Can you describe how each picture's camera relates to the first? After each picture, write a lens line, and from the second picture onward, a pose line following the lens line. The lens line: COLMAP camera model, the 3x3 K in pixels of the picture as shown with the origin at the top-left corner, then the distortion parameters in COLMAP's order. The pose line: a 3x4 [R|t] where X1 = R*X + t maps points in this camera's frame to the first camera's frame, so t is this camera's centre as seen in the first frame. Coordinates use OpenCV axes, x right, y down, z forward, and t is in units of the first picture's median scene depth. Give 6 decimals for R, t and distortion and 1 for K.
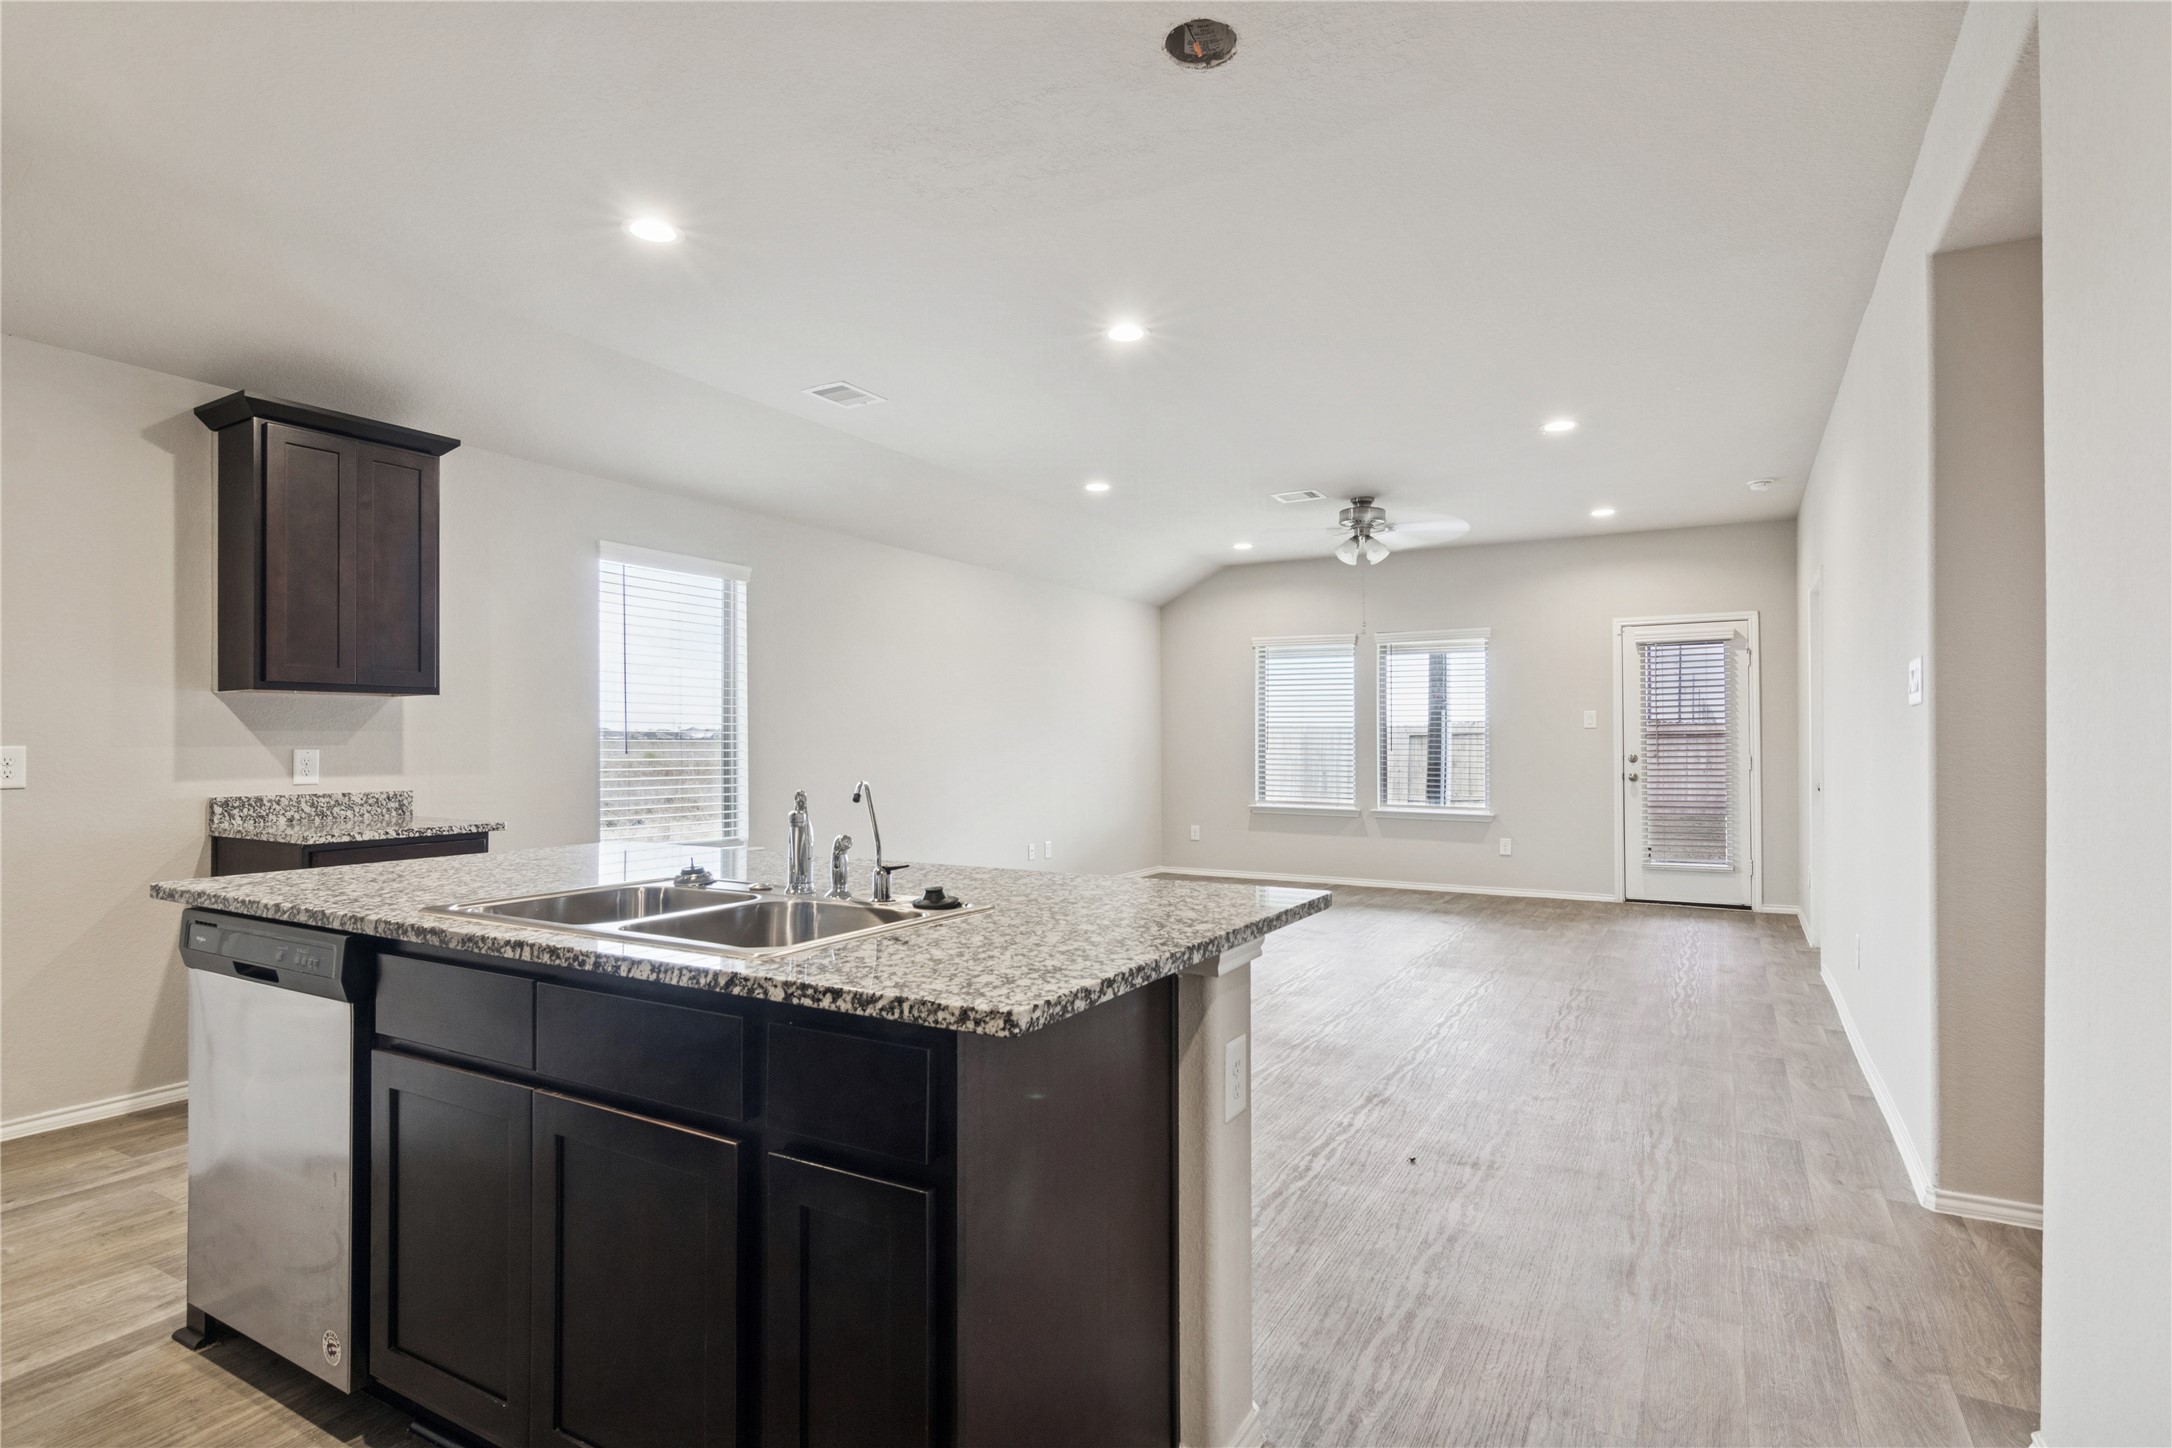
lens RADIAL K [[1122.2, 0, 1076.2], [0, 1122.2, 704.6], [0, 0, 1]] dist [-0.006210, 0.003240]
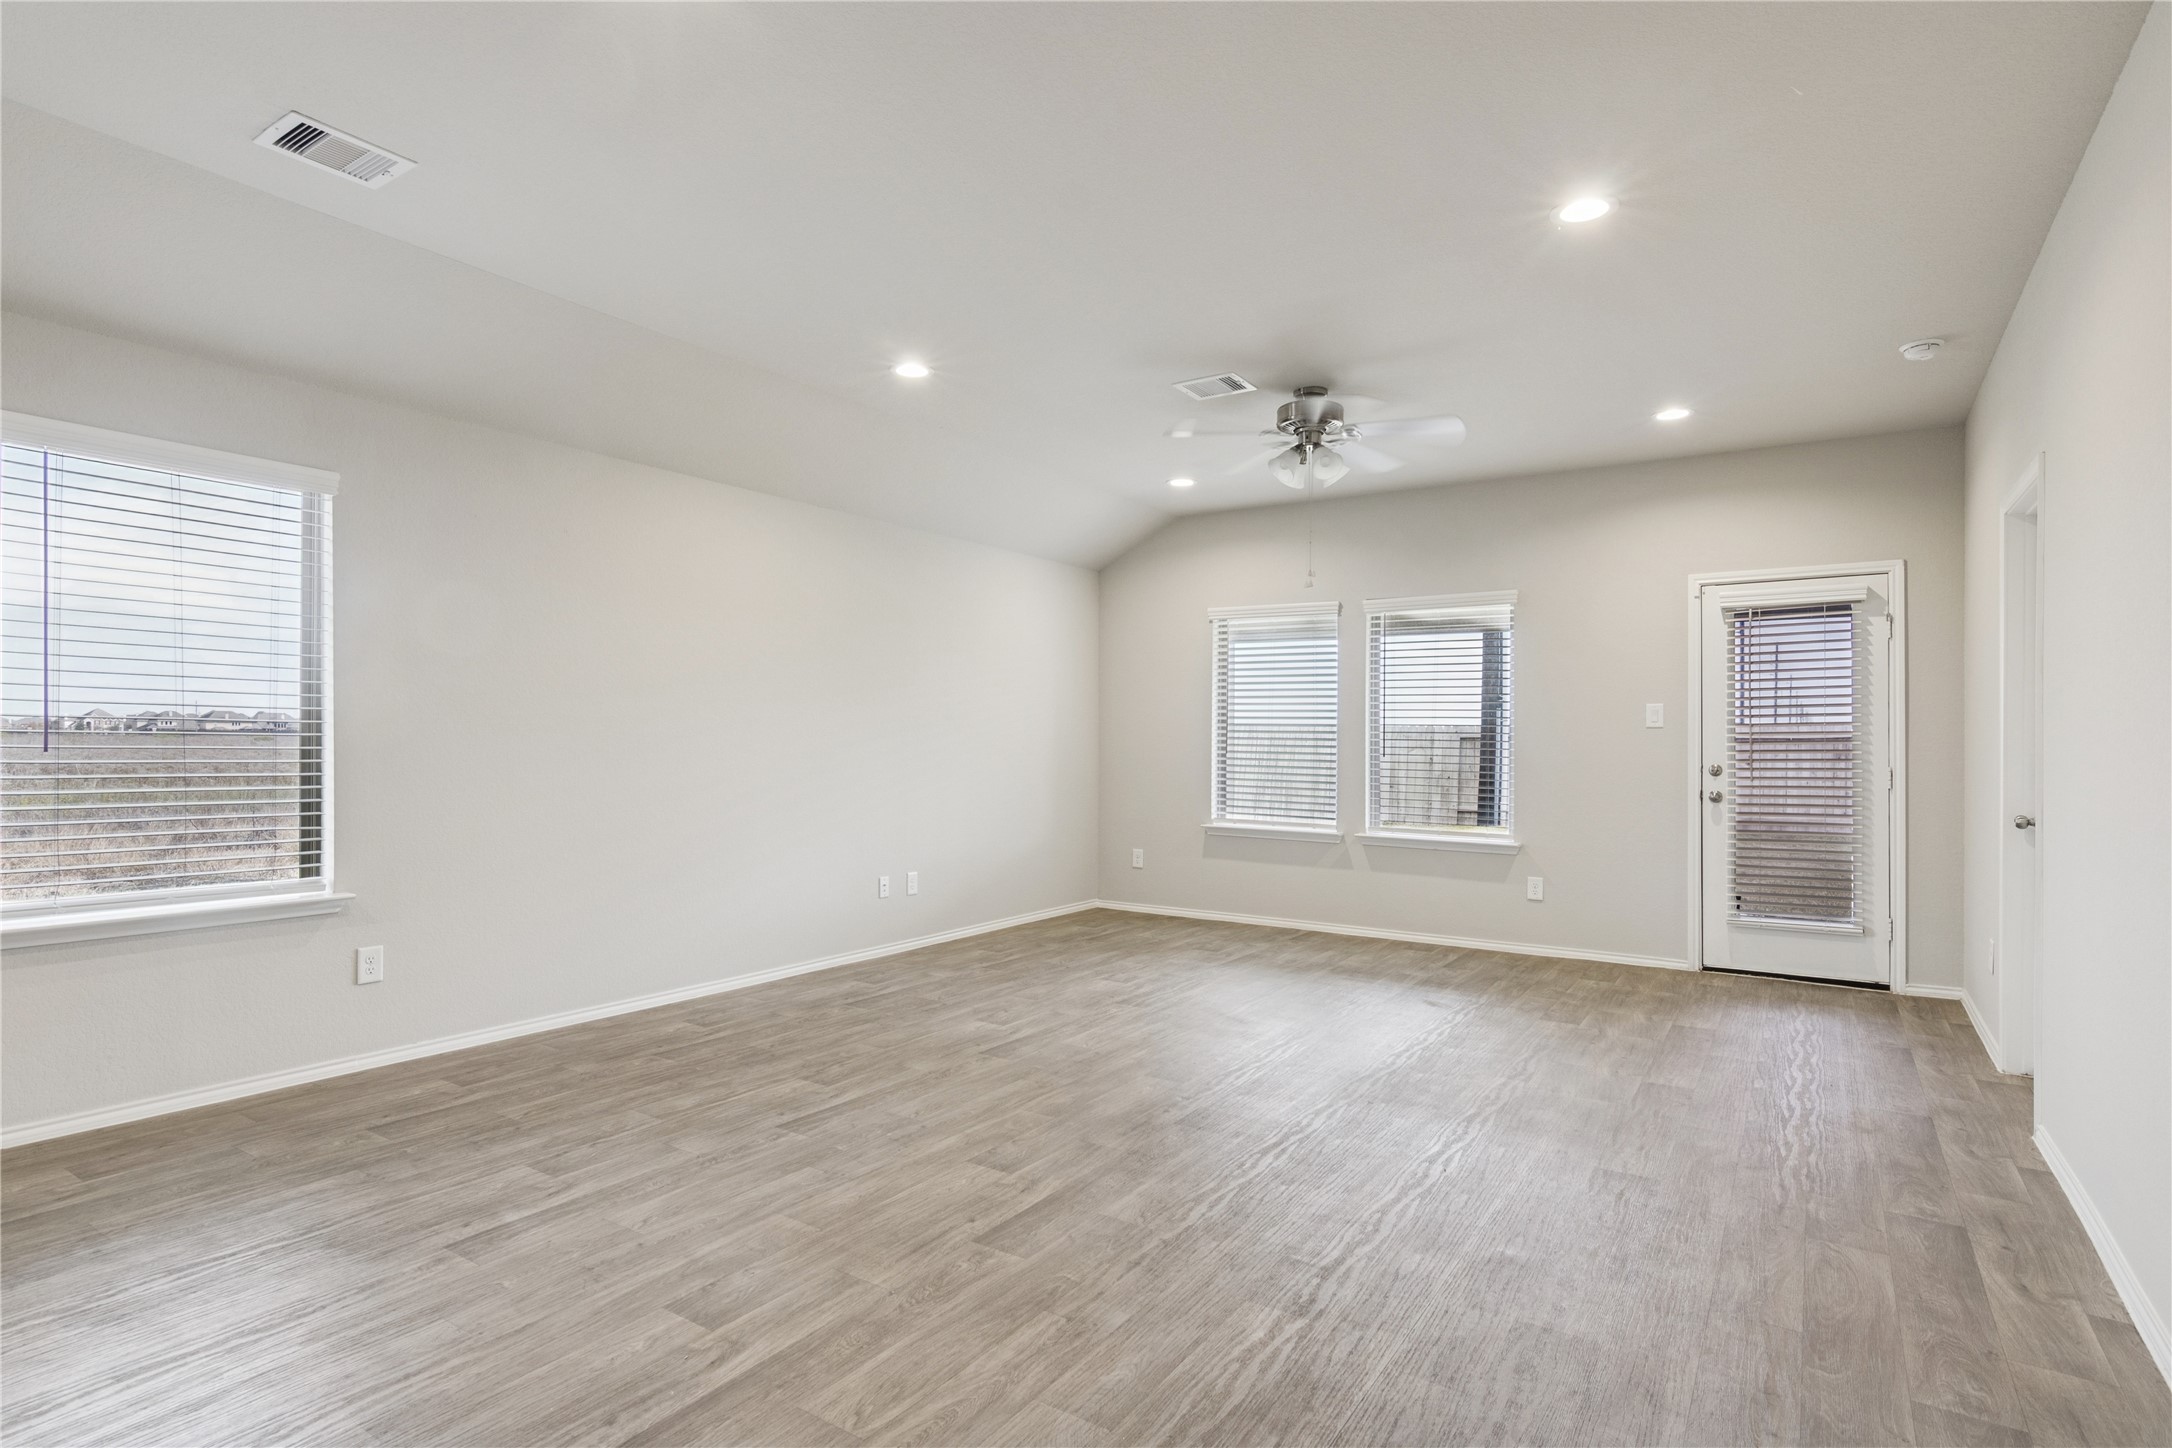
lens RADIAL K [[1122.2, 0, 1073.9], [0, 1122.2, 712.0], [0, 0, 1]] dist [-0.006210, 0.003240]
pose [[0.997876, 0.006612, -0.064812, 0.141721], [-0.006213, 0.999960, 0.006358, 0.009294], [0.064852, -0.005941, 0.997877, 0.274581]]
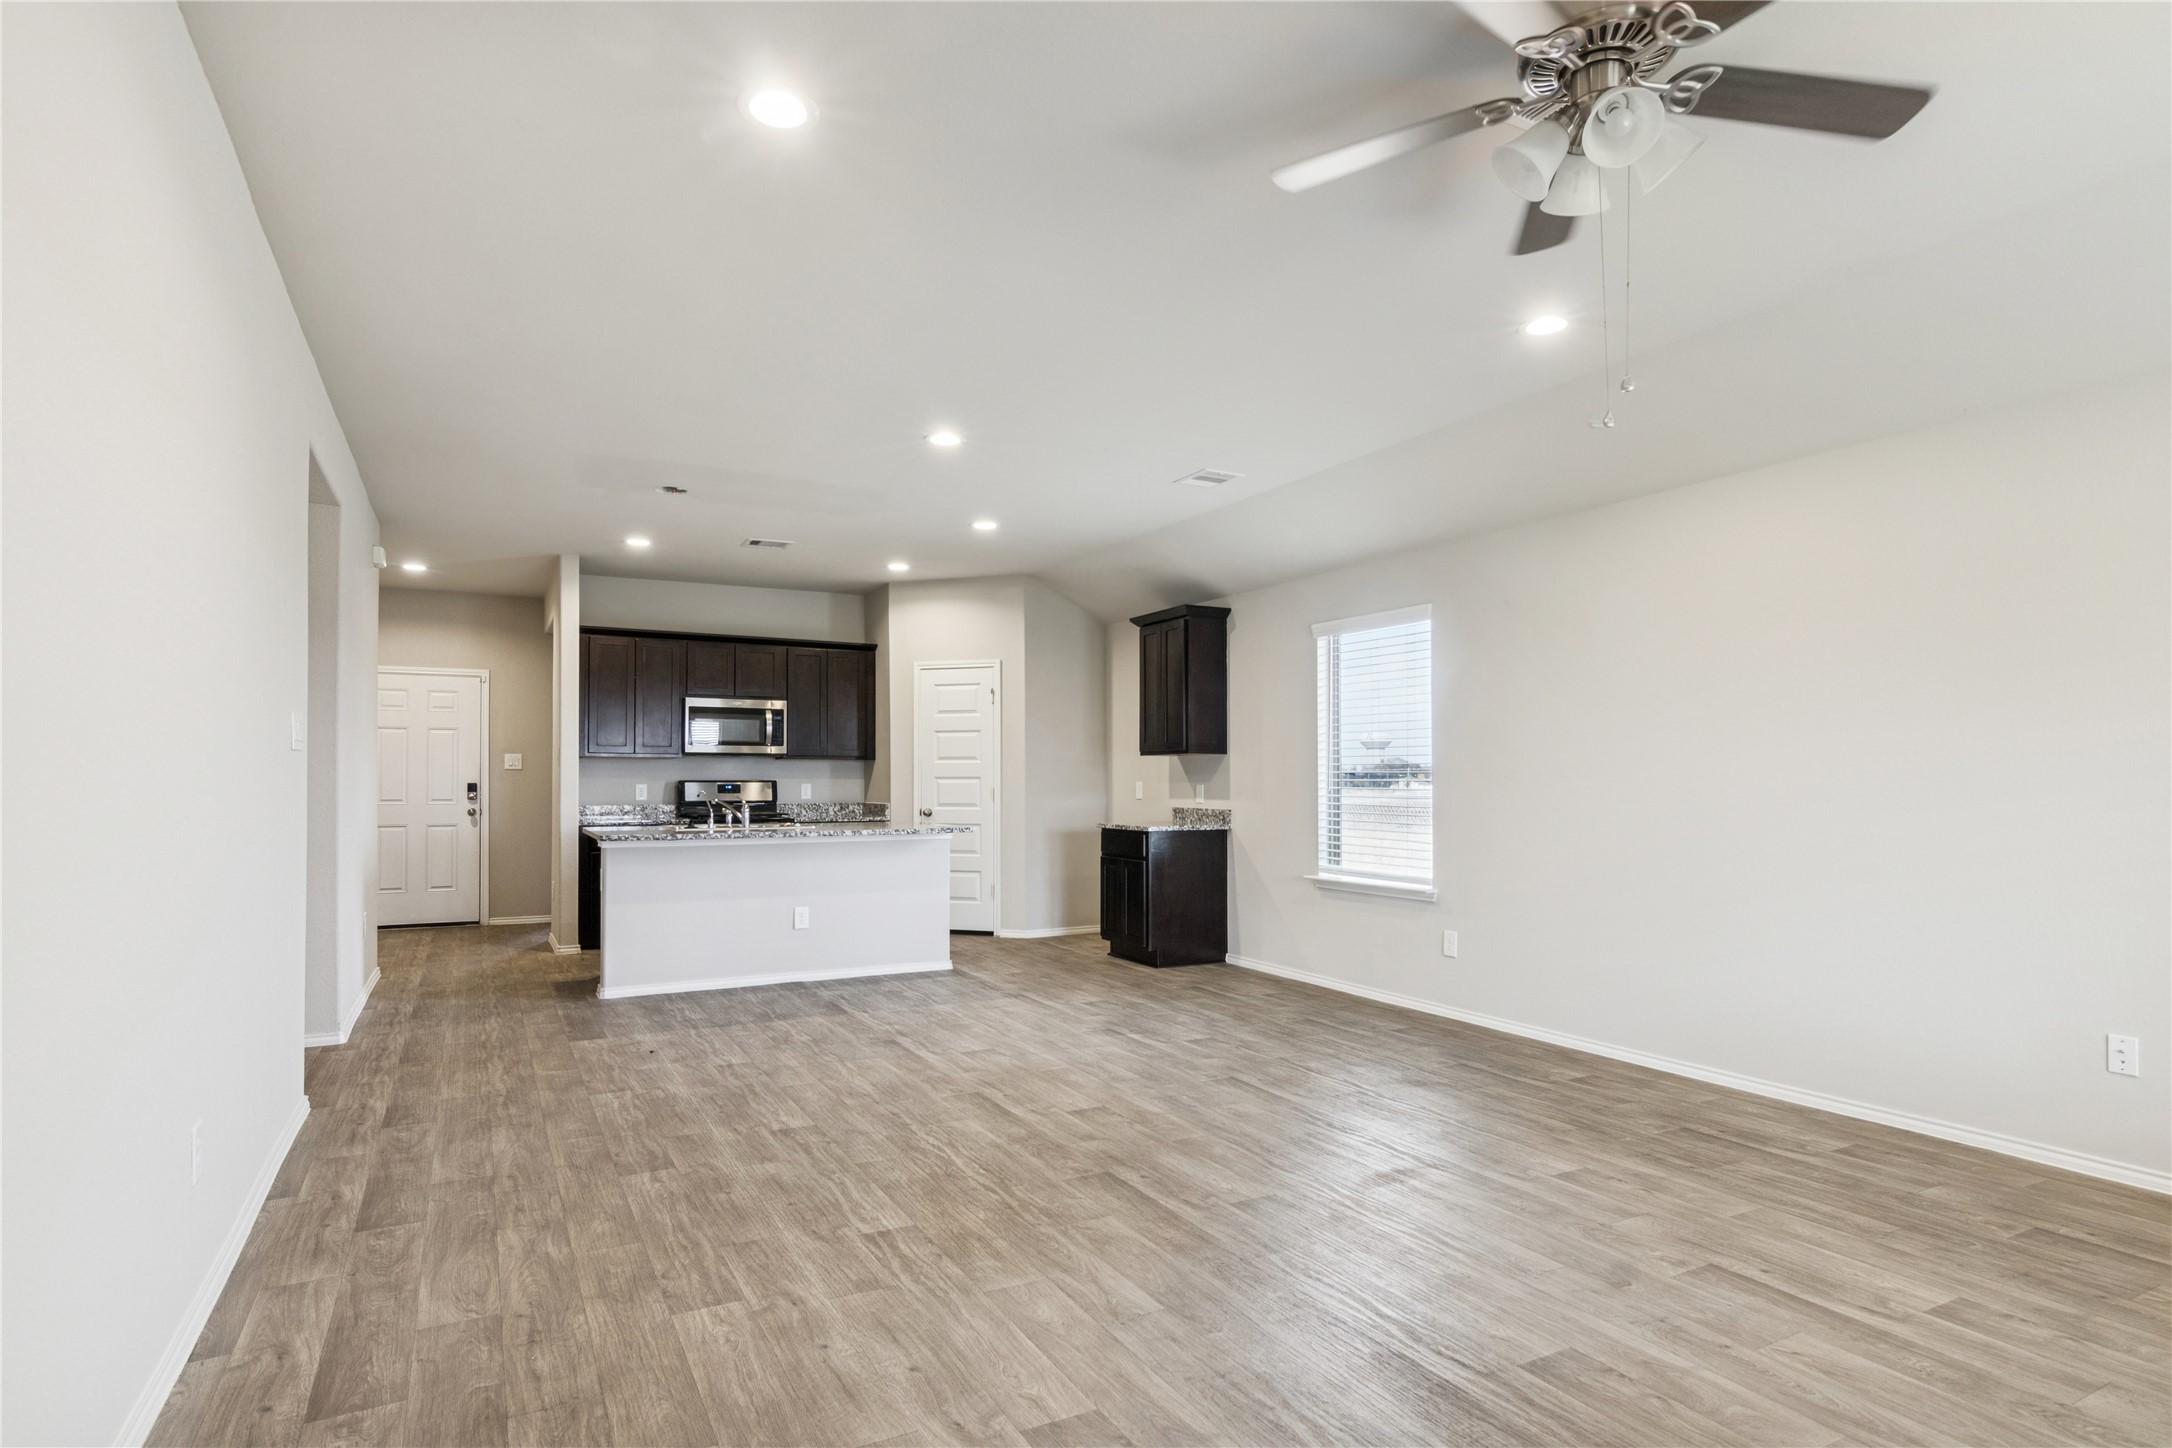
lens RADIAL K [[1122.2, 0, 1064.0], [0, 1122.2, 817.7], [0, 0, 1]] dist [-0.006210, 0.003240]
pose [[-0.534455, 0.026928, -0.844768, 4.283016], [0.026535, 0.999534, 0.015074, 0.250586], [0.844780, -0.014360, -0.534921, 7.465574]]
